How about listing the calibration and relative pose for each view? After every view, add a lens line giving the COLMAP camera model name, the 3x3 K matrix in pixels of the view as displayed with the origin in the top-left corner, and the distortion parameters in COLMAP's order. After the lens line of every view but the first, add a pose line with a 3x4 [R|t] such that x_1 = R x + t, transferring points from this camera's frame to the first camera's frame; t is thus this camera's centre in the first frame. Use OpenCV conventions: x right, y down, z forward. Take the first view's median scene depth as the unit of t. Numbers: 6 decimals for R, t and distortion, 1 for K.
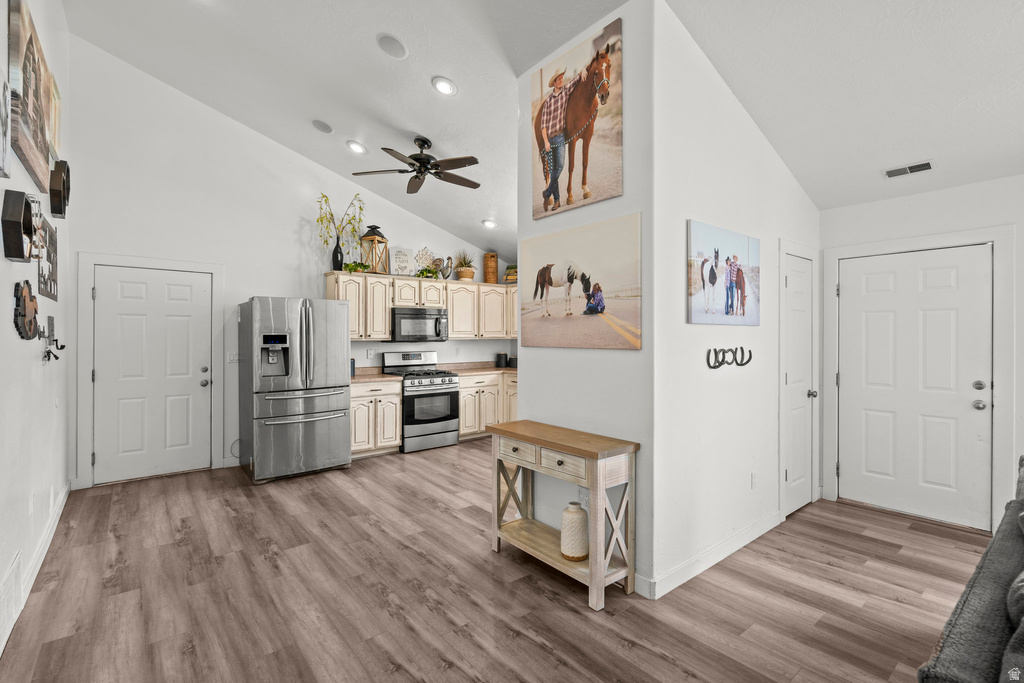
lens RADIAL K [[467.0, 0, 513.4], [0, 467.0, 336.3], [0, 0, 1]] dist [-0.008545, 0.000474]
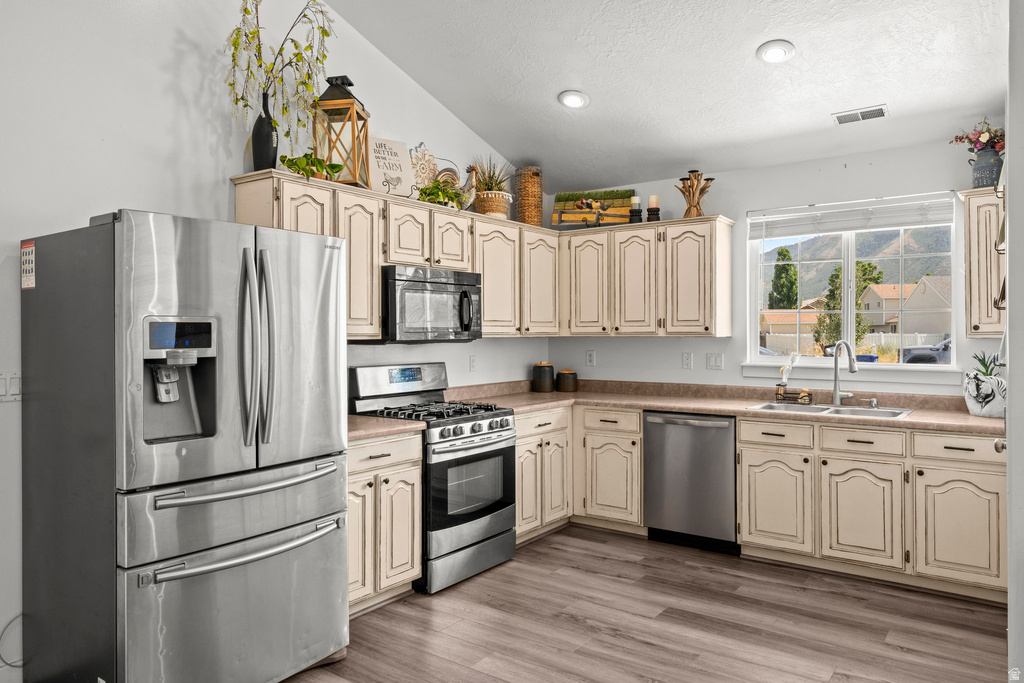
lens RADIAL K [[693.6, 0, 508.2], [0, 693.6, 333.2], [0, 0, 1]] dist [0.004288, 0.000404]
pose [[0.967087, -0.002937, 0.254428, -0.332894], [0.004310, 0.999979, -0.004837, 0.007136], [-0.254408, 0.005774, 0.967080, 0.351144]]
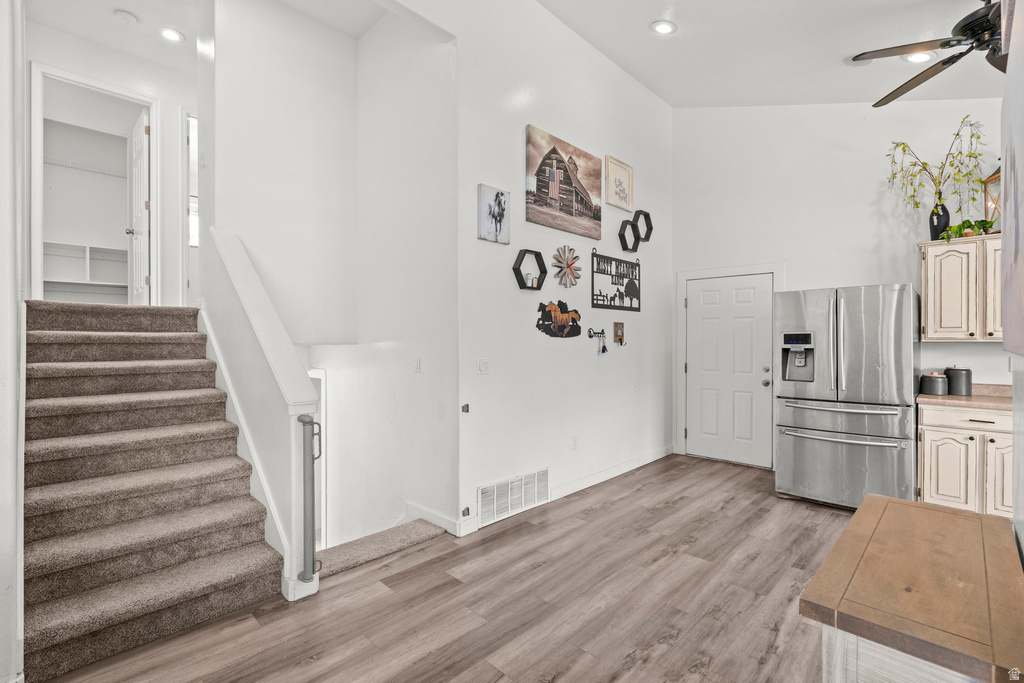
lens RADIAL K [[468.0, 0, 512.0], [0, 468.0, 341.5], [0, 0, 1]] dist [0.000305, 0.000039]
pose [[0.105730, 0.003248, -0.994390, 0.252353], [-0.000290, 0.999995, 0.003235, 0.007072], [0.994395, -0.000054, 0.105730, 0.306149]]
